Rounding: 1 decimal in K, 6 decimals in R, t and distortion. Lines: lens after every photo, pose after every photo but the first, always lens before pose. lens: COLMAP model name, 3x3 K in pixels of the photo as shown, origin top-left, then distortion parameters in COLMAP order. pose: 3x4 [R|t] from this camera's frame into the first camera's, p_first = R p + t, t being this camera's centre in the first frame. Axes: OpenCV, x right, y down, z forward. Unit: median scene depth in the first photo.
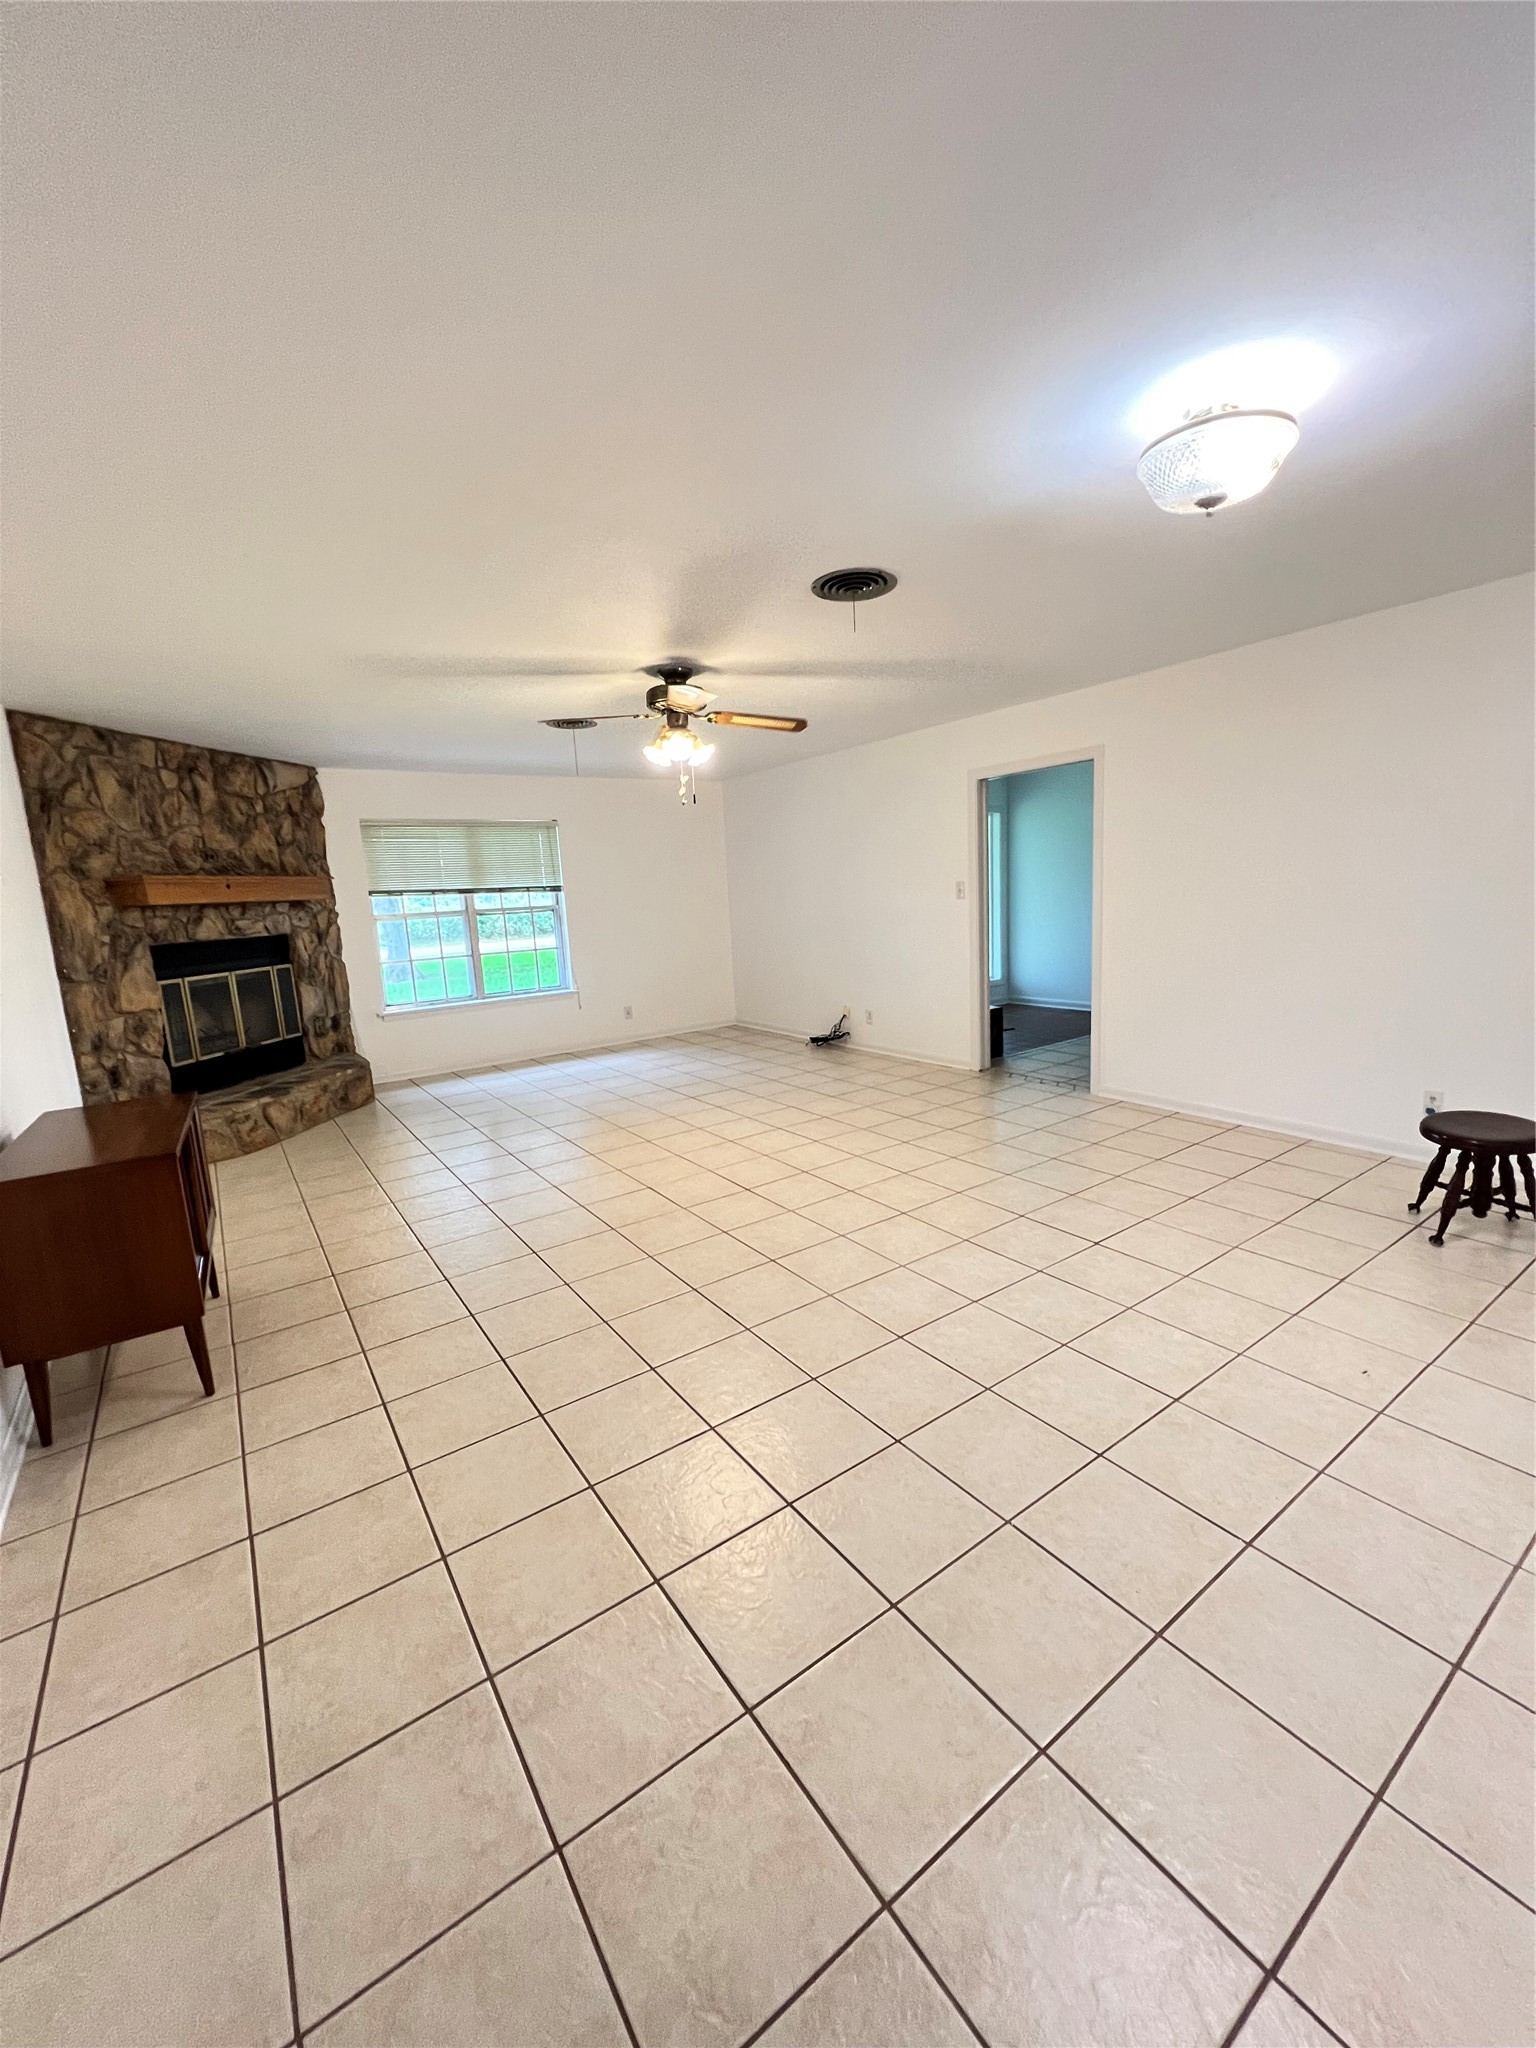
lens RADIAL K [[817.7, 0, 759.5], [0, 817.7, 1017.3], [0, 0, 1]] dist [0.001729, 0.000205]
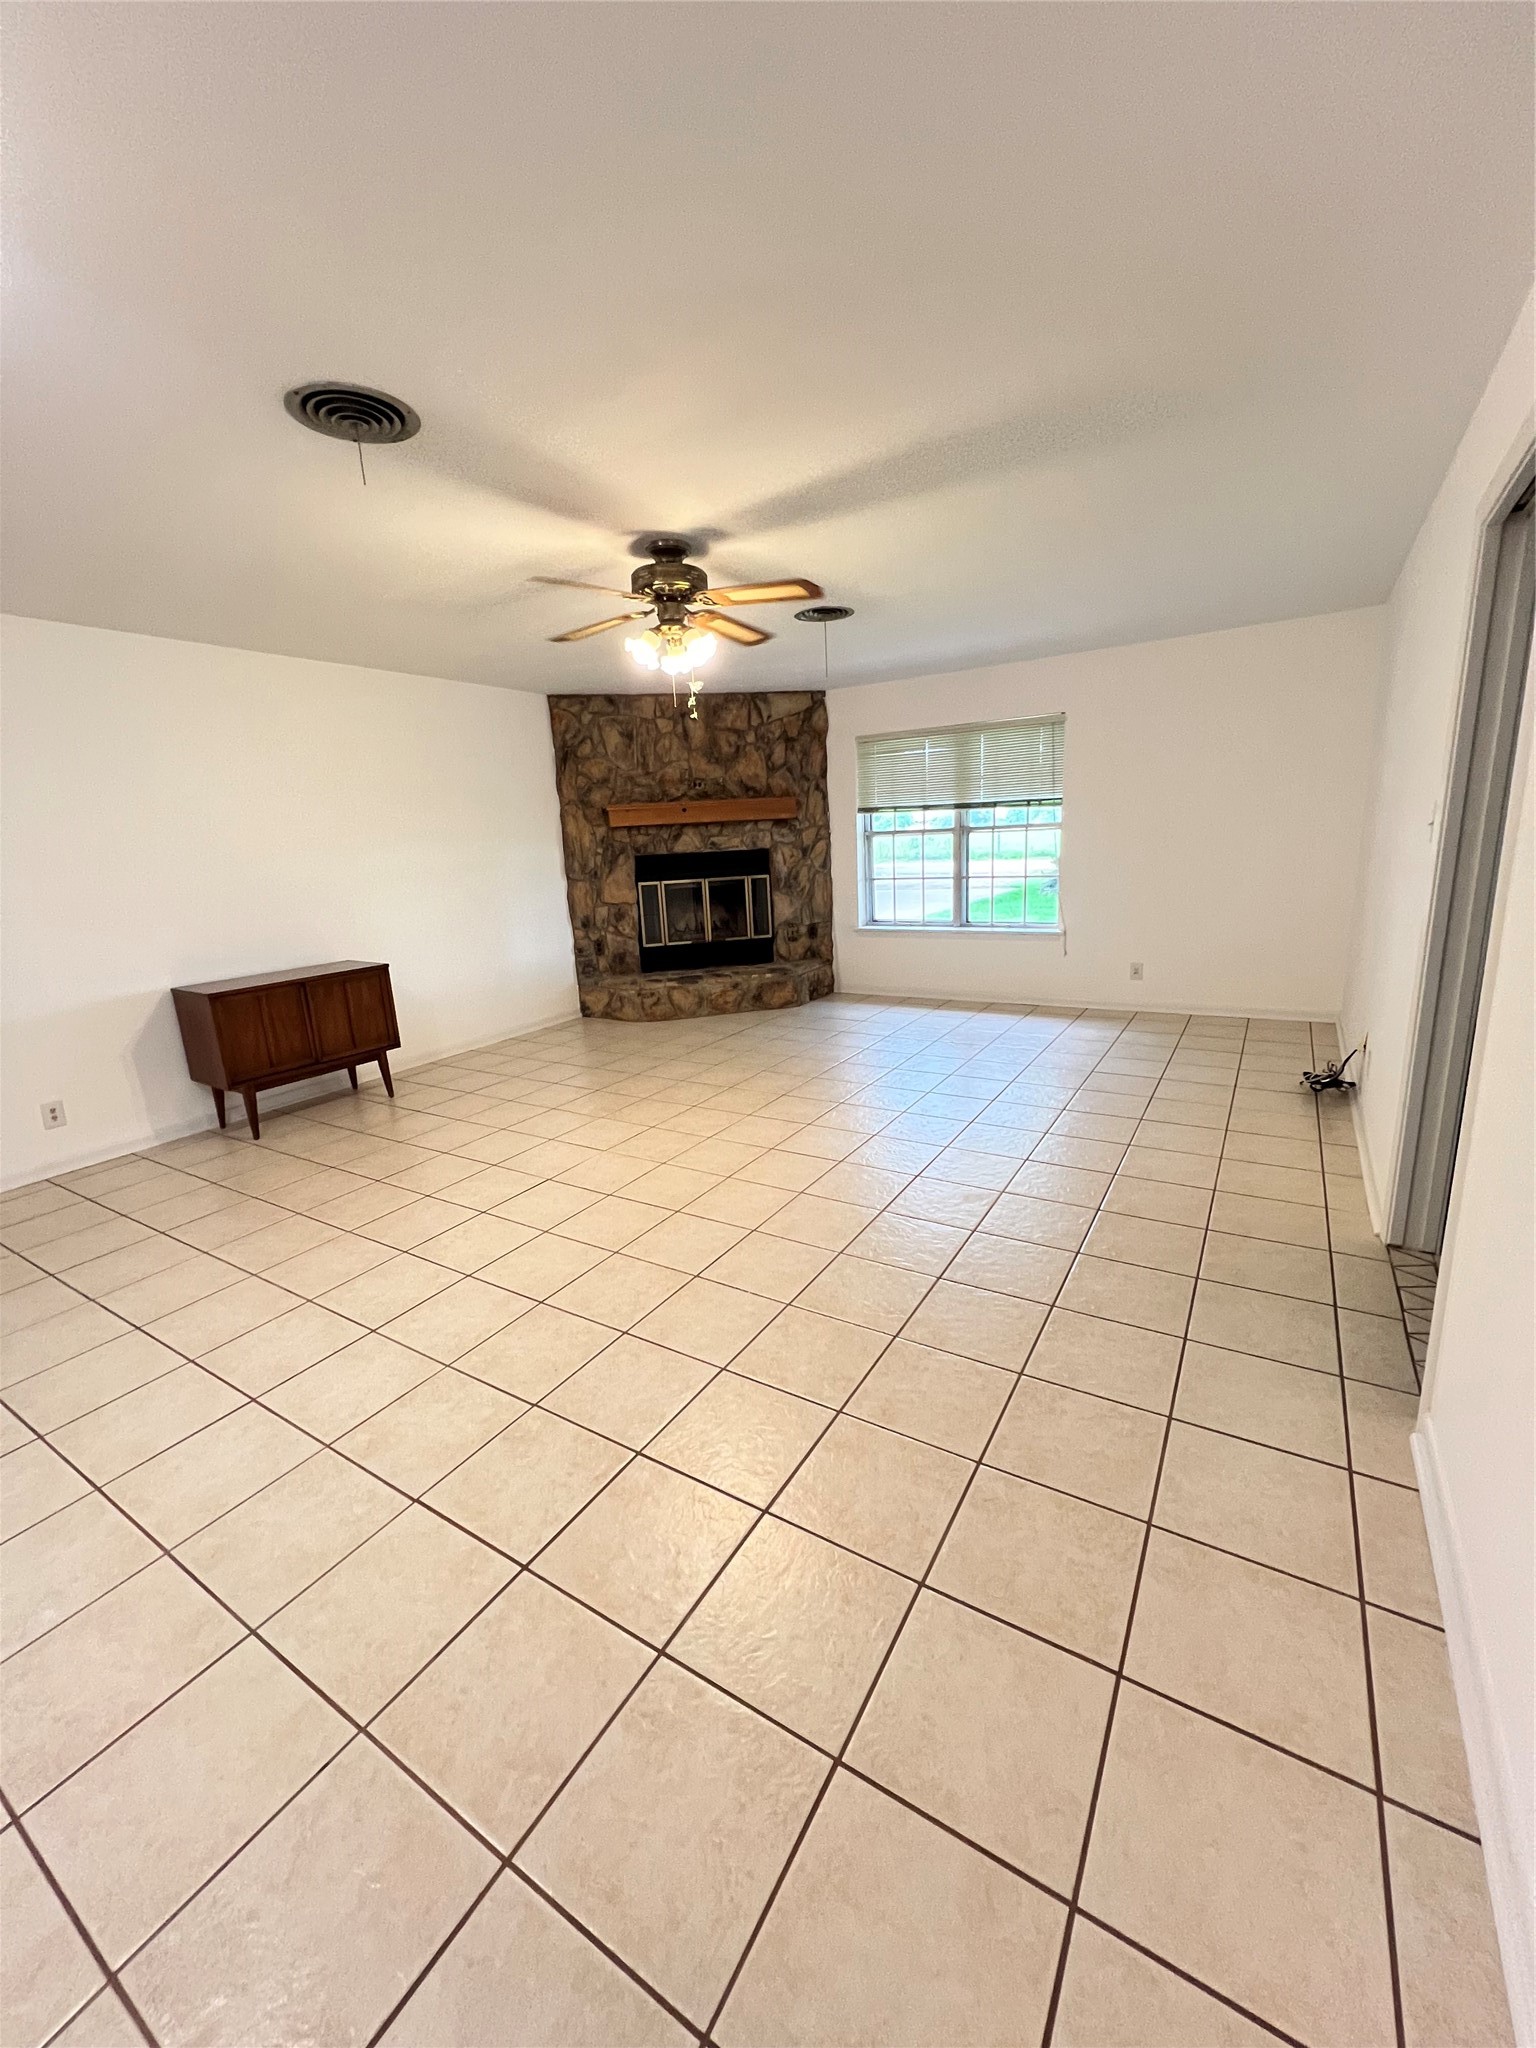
lens RADIAL K [[817.7, 0, 759.5], [0, 817.7, 1017.3], [0, 0, 1]] dist [0.001729, 0.000205]
pose [[0.397040, 0.232359, -0.887901, 0.559914], [-0.113159, 0.972434, 0.203879, -0.116969], [0.910799, 0.019526, 0.412389, 0.582895]]
